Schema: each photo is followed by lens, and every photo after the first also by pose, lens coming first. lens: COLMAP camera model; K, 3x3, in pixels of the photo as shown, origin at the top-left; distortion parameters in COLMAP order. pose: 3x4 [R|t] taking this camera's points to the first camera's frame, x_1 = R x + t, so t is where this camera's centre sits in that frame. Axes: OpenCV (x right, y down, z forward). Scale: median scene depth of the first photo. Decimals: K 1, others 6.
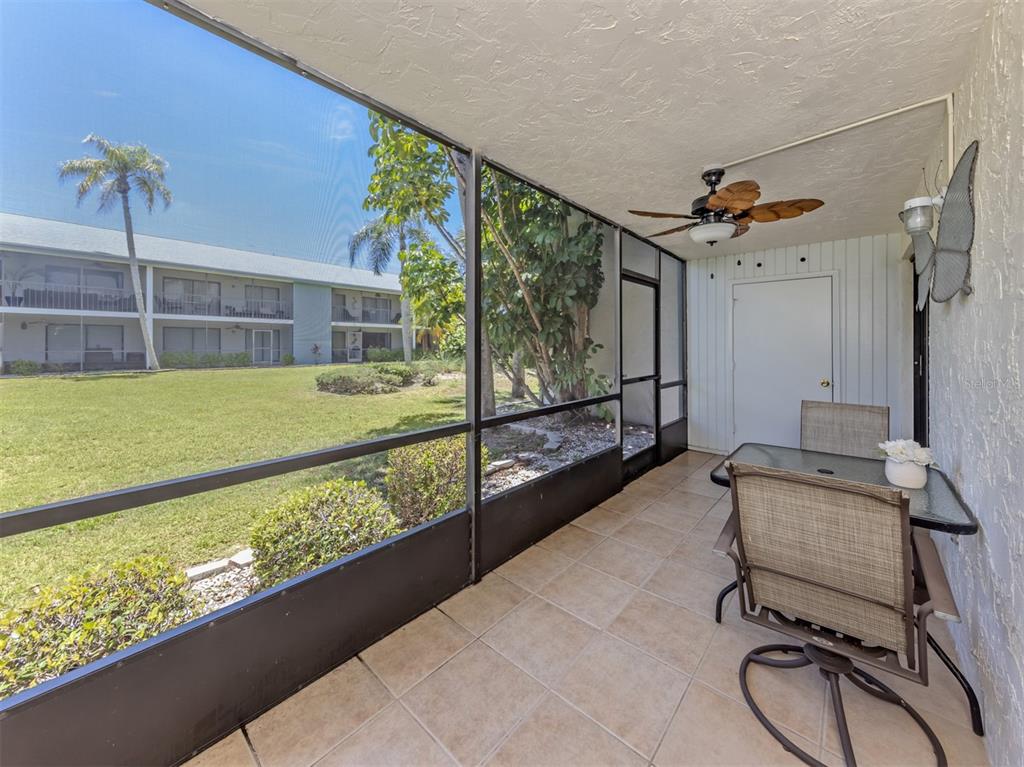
lens RADIAL K [[392.0, 0, 494.4], [0, 392.0, 340.5], [0, 0, 1]] dist [-0.000923, -0.000200]
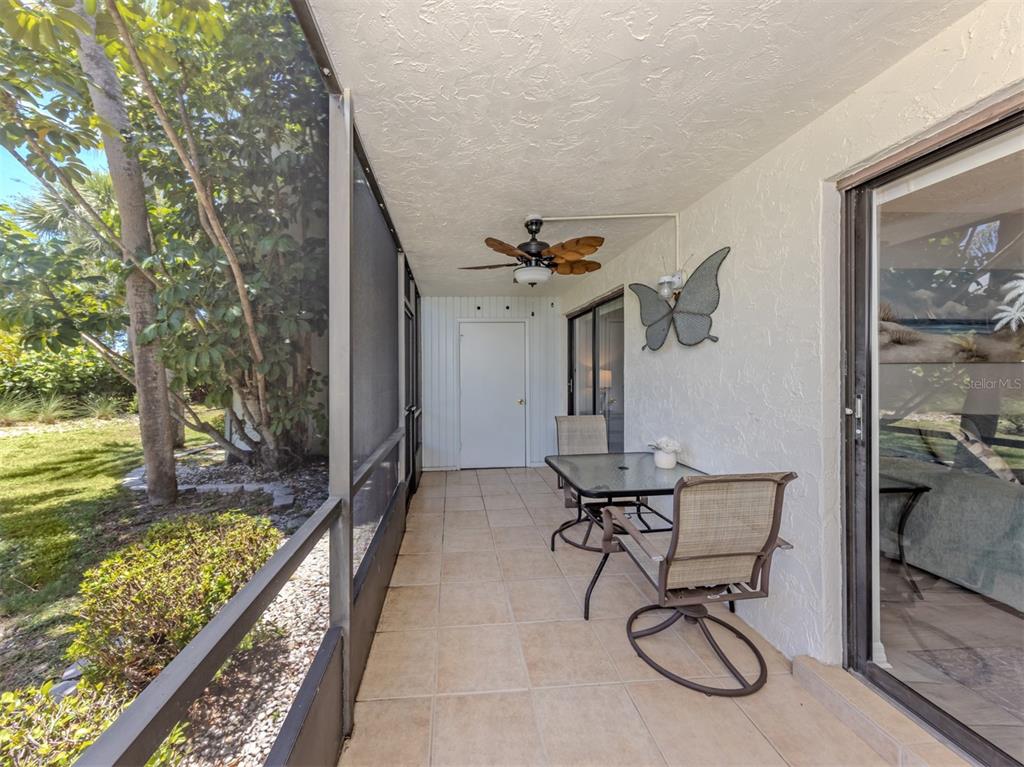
lens RADIAL K [[381.1, 0, 503.4], [0, 381.1, 369.3], [0, 0, 1]] dist [0.003628, -0.000018]
pose [[0.692727, -0.007627, 0.721160, -0.293616], [0.009806, 0.999951, 0.001157, -0.007531], [-0.721133, 0.006270, 0.692768, 0.304308]]
